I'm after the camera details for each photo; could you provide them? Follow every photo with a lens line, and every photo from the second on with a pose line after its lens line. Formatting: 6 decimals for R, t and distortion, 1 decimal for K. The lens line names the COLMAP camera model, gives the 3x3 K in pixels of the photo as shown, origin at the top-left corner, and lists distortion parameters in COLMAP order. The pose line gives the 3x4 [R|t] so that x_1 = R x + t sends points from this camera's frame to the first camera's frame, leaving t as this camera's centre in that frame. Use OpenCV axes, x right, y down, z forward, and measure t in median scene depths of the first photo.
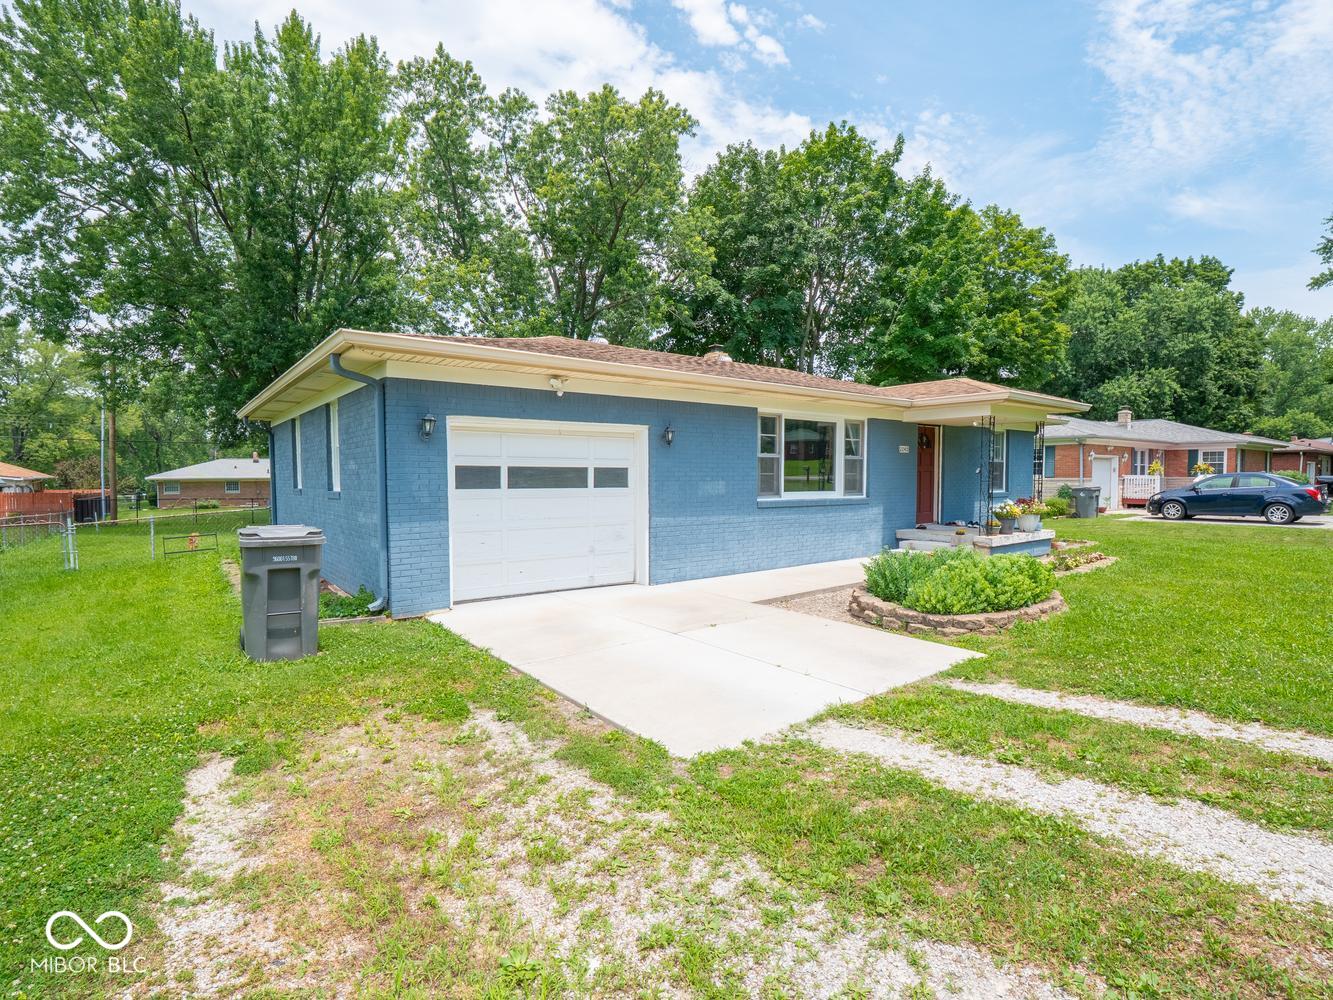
lens RADIAL K [[652.3, 0, 663.2], [0, 652.3, 499.8], [0, 0, 1]] dist [-0.012704, -0.001365]
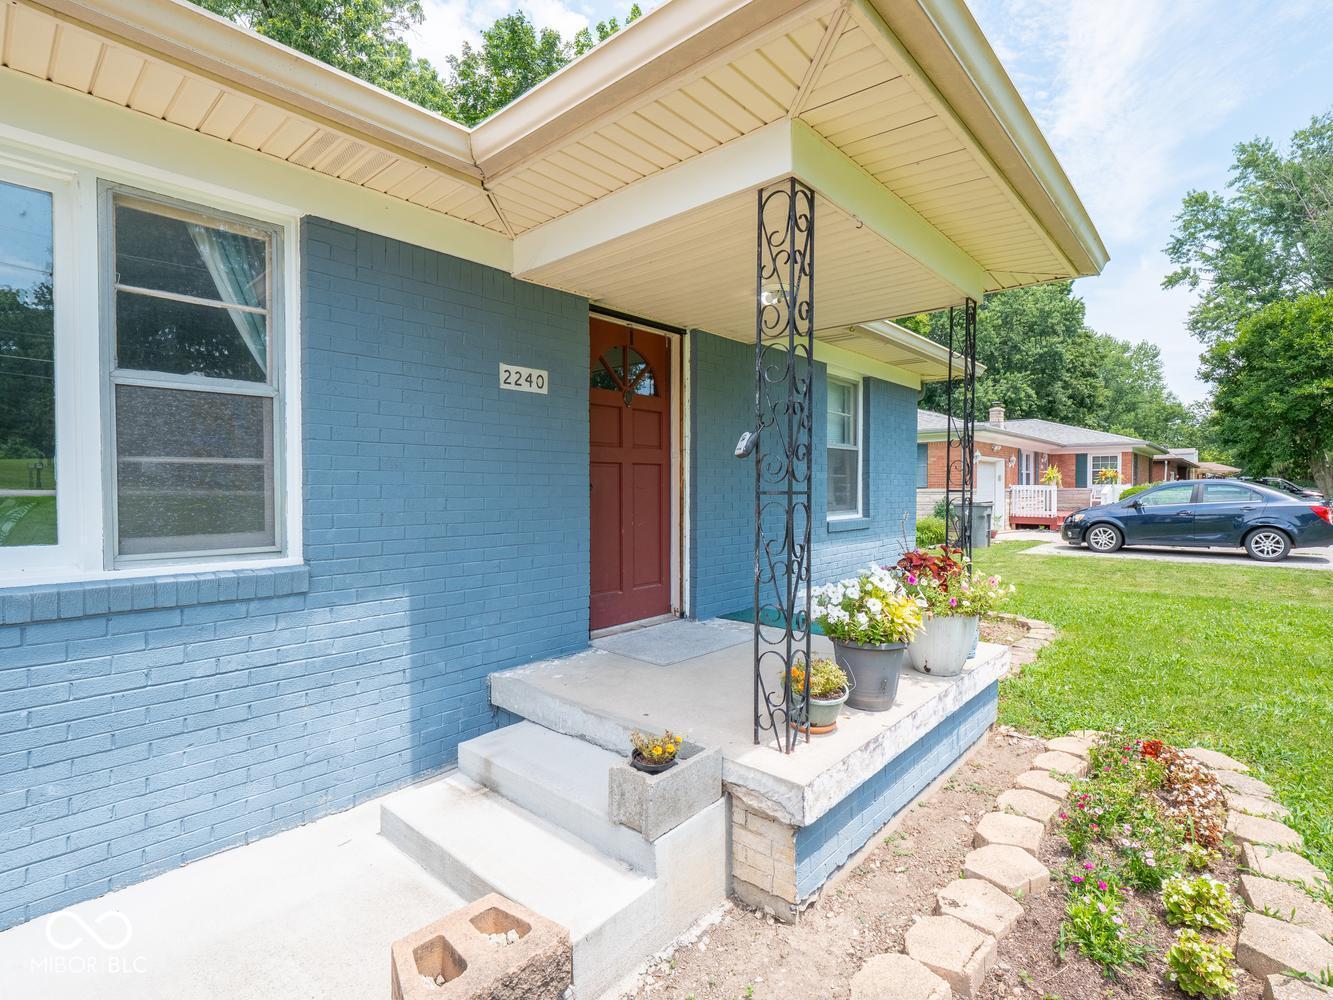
lens RADIAL K [[652.3, 0, 659.2], [0, 652.3, 500.7], [0, 0, 1]] dist [-0.012704, -0.001365]
pose [[0.983539, -0.003966, 0.180651, 0.184224], [0.007386, 0.999806, -0.018262, -0.009631], [-0.180543, 0.019296, 0.983378, 0.350123]]
